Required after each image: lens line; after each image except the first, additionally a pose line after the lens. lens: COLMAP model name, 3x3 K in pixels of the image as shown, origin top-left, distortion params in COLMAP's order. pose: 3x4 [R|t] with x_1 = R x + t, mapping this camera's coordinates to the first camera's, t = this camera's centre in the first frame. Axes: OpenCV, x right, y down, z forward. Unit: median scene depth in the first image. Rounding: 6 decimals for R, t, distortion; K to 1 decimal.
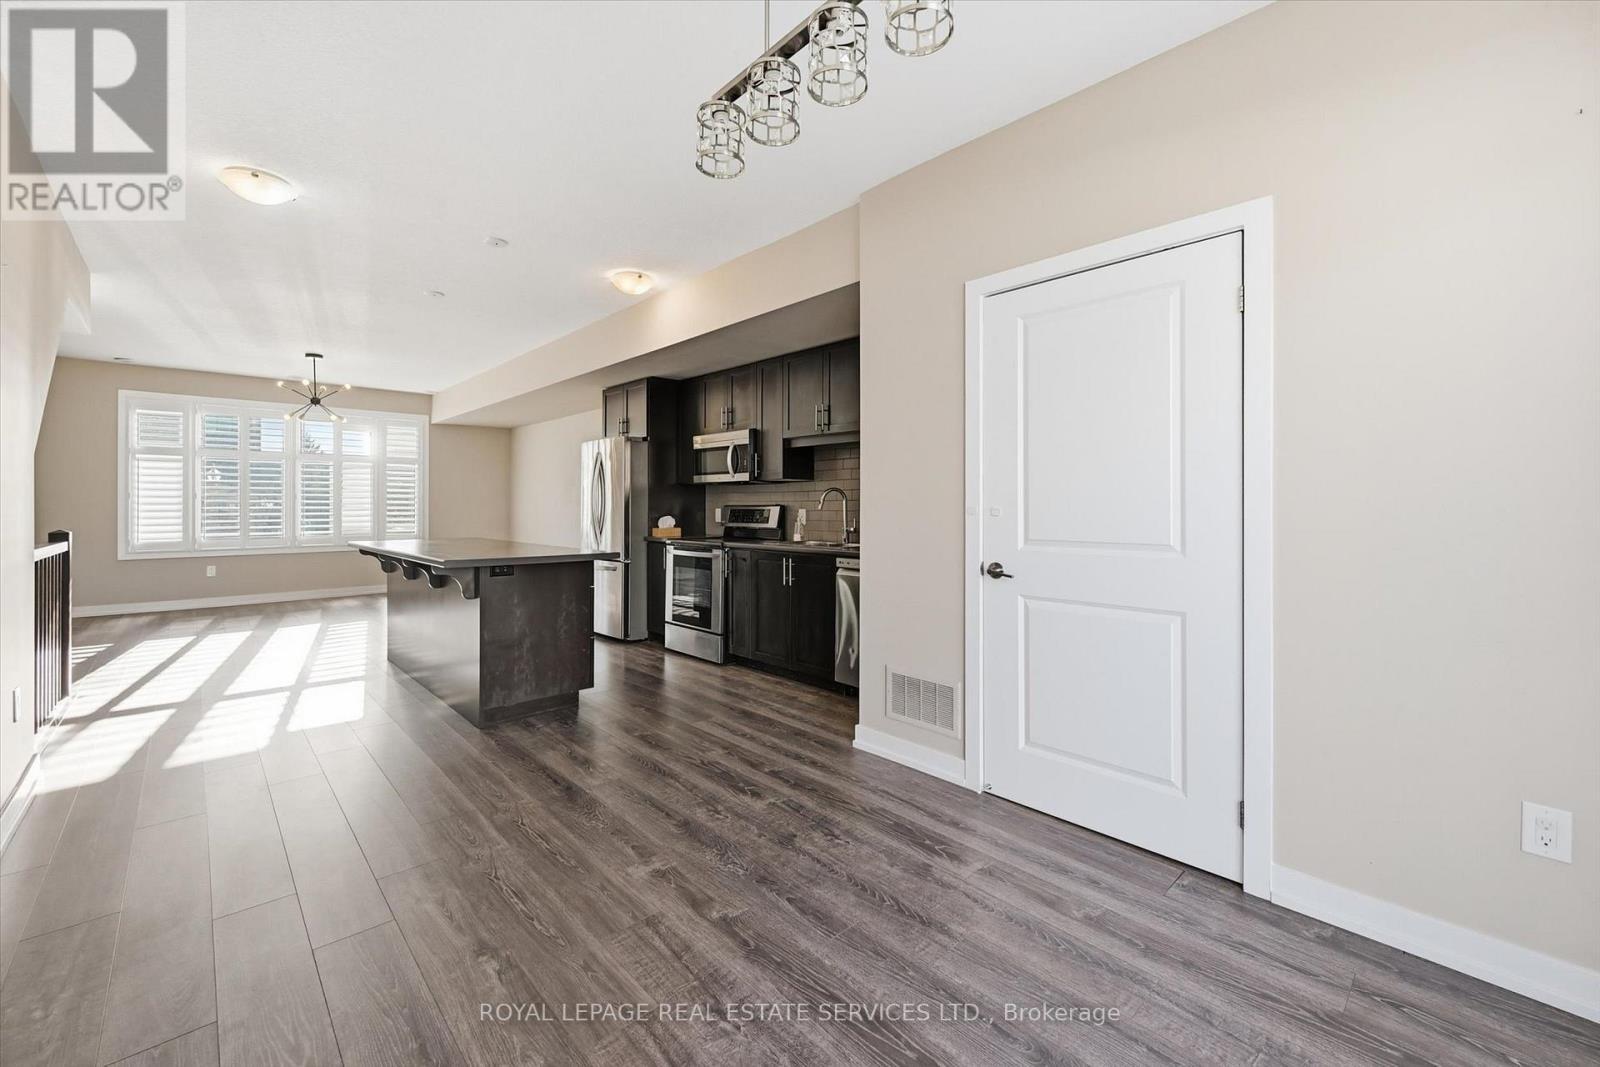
lens RADIAL K [[651.0, 0, 801.1], [0, 651.0, 506.7], [0, 0, 1]] dist [-0.001763, 0.000253]
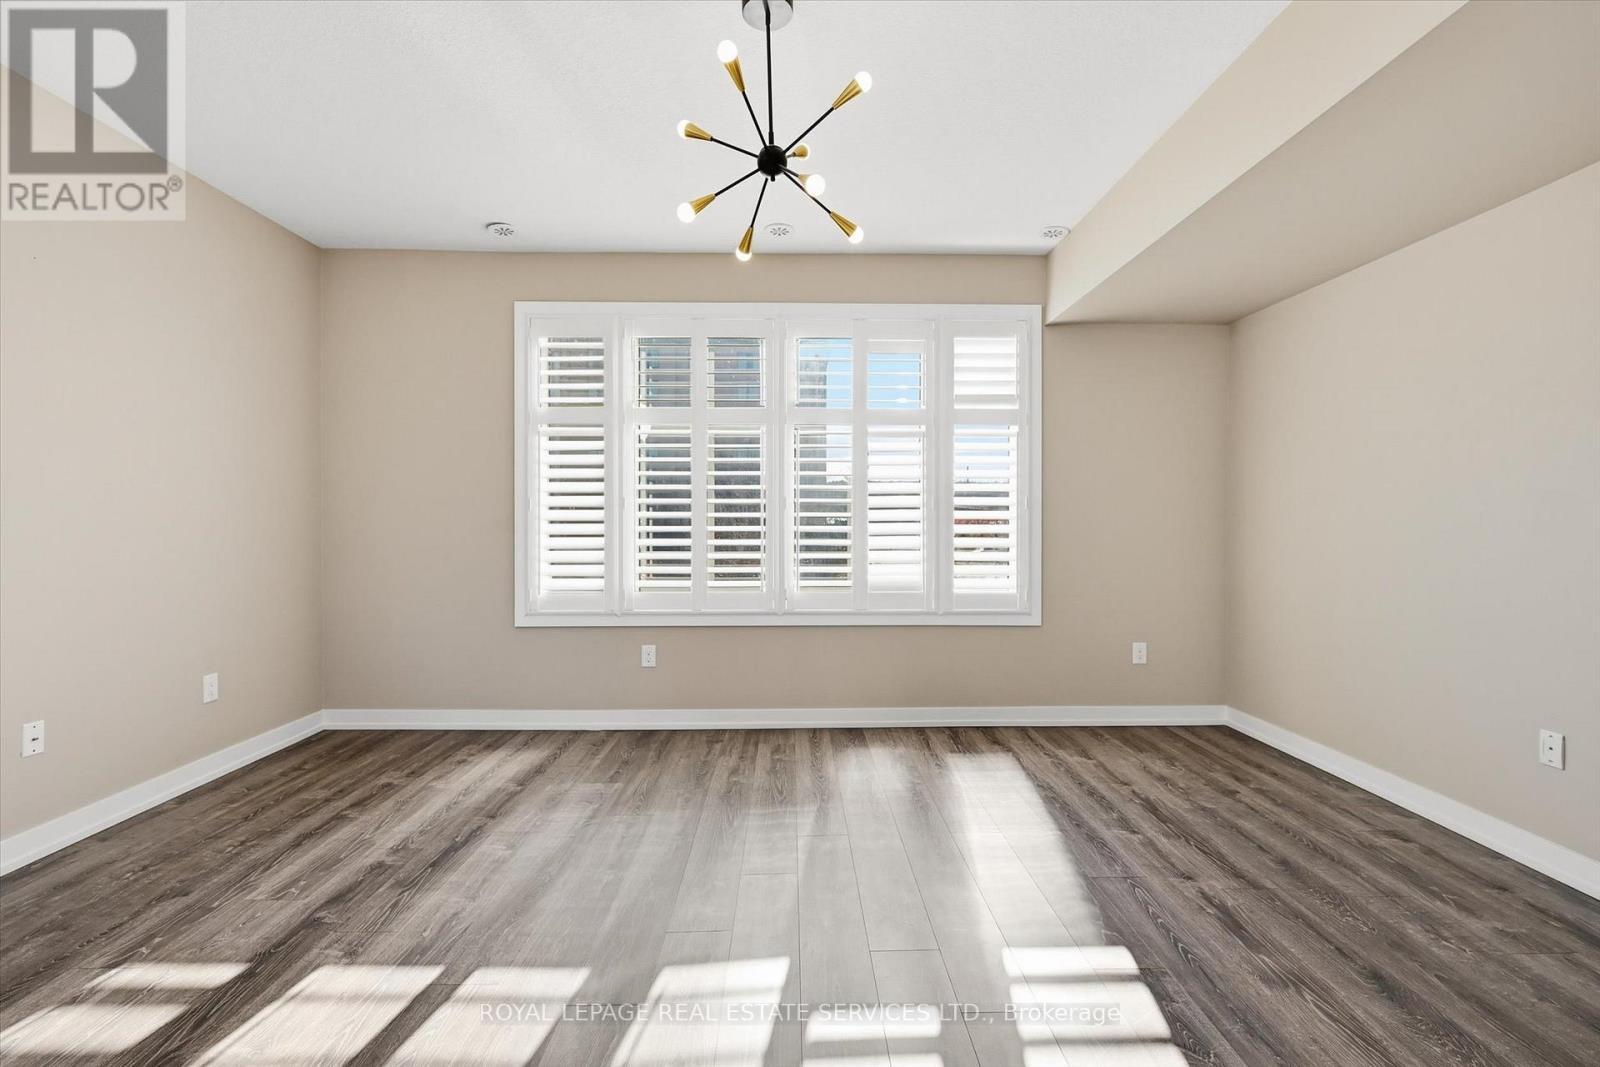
lens RADIAL K [[696.4, 0, 800.0], [0, 696.4, 533.5], [0, 0, 1]] dist [-0.000547, 0.000055]
pose [[0.743752, 0.007561, -0.668413, -0.698632], [0.001010, 0.999922, 0.012435, -0.002359], [0.668455, -0.009923, 0.743687, 1.020701]]
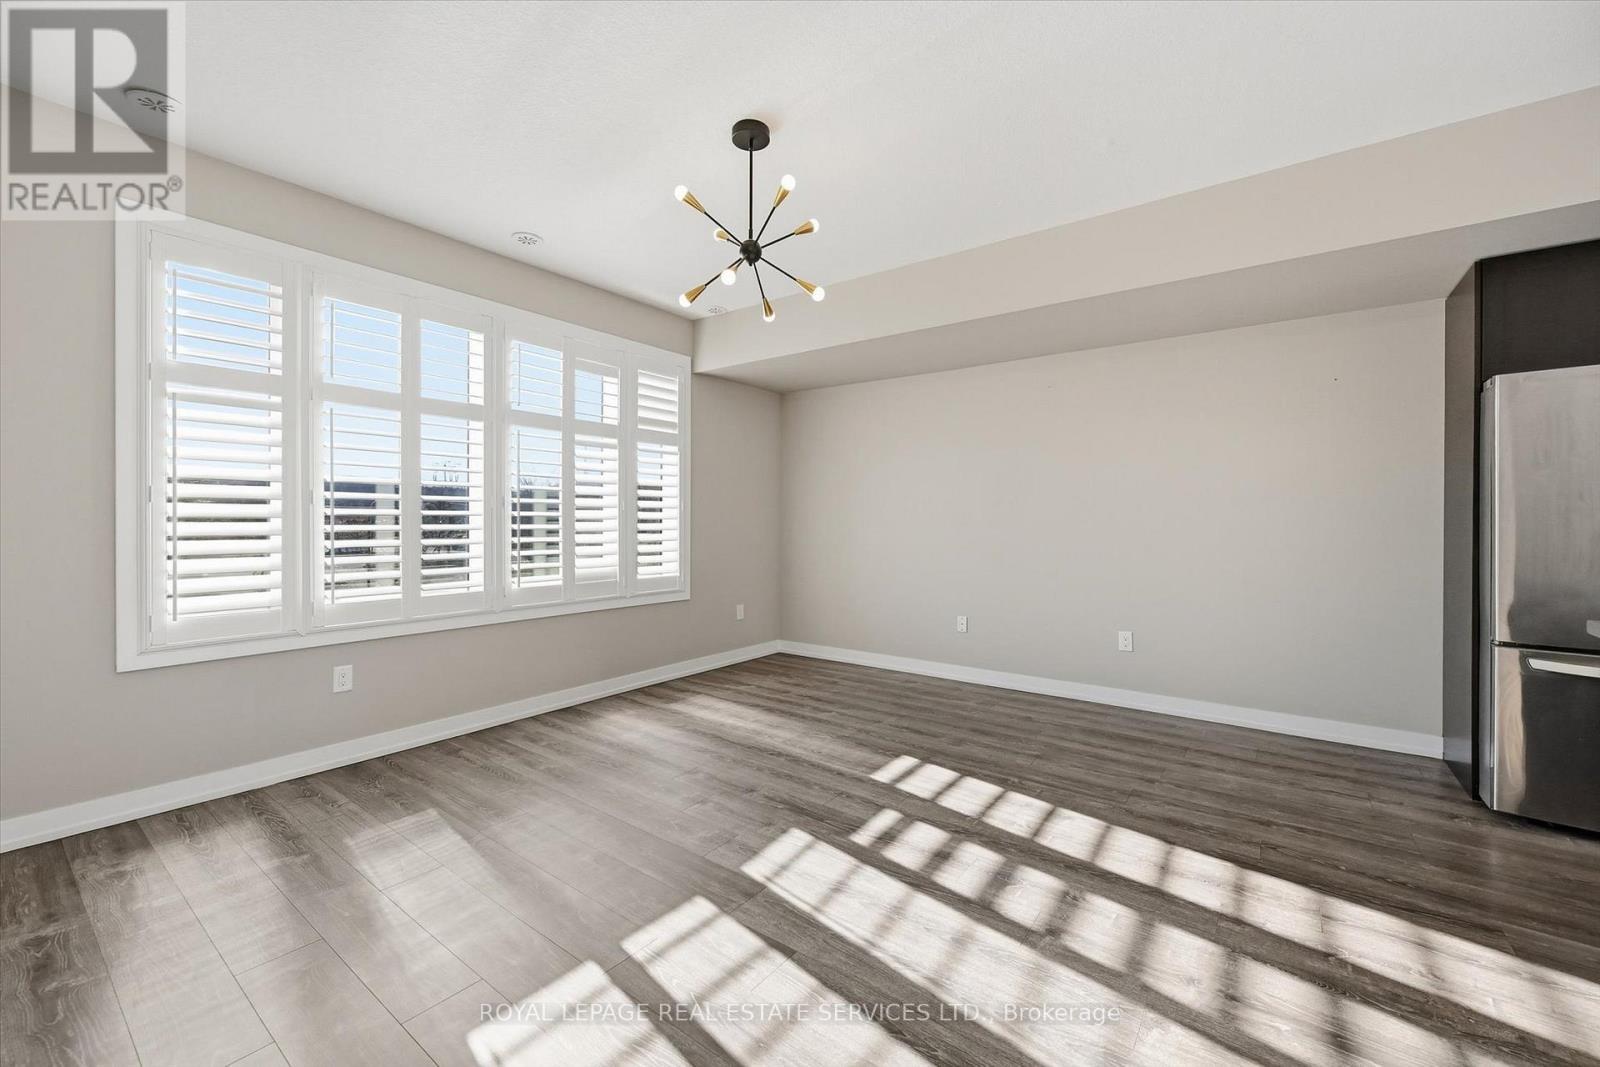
lens RADIAL K [[639.5, 0, 800.0], [0, 639.5, 533.5], [0, 0, 1]] dist [0.001846, 0.000296]
pose [[0.984556, -0.002534, 0.175049, -1.032367], [-0.000496, 0.999851, 0.017261, -0.003220], [-0.175066, -0.017081, 0.984408, 0.813157]]
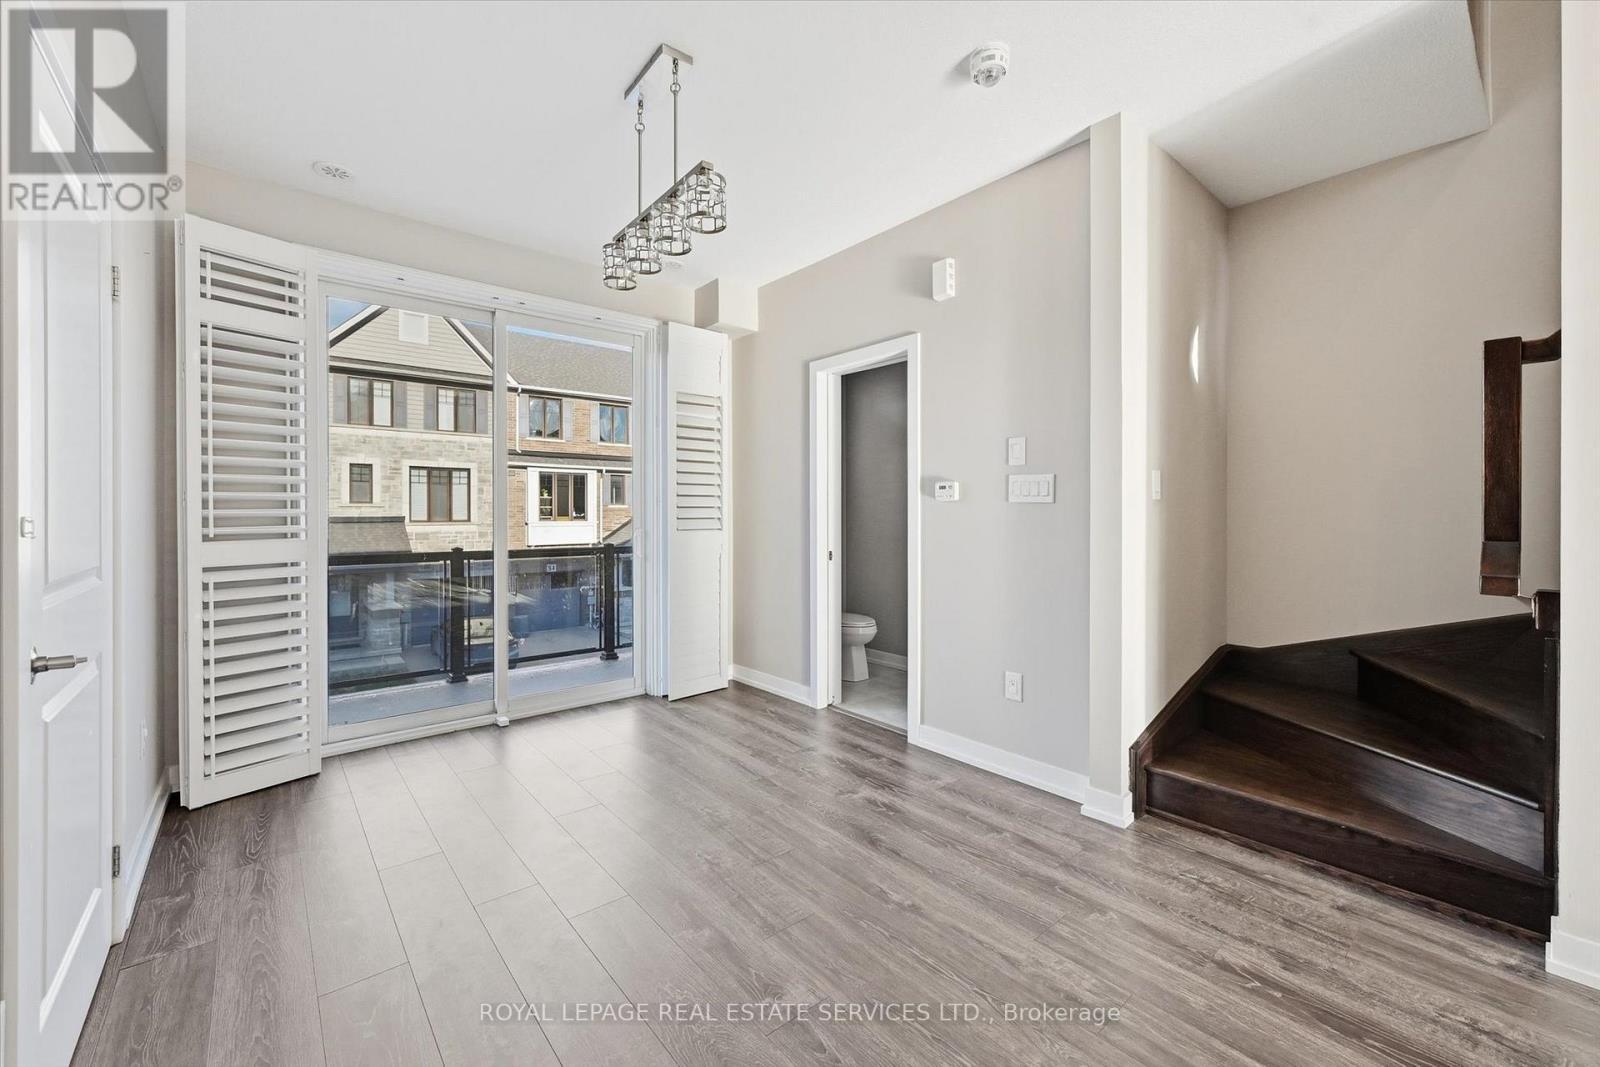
lens RADIAL K [[643.2, 0, 803.5], [0, 643.2, 514.2], [0, 0, 1]] dist [-0.001495, 0.000087]
pose [[-0.998841, -0.003184, 0.048032, -0.118888], [-0.003045, 0.999991, 0.002968, -0.002409], [-0.048041, 0.002819, -0.998841, 0.724723]]
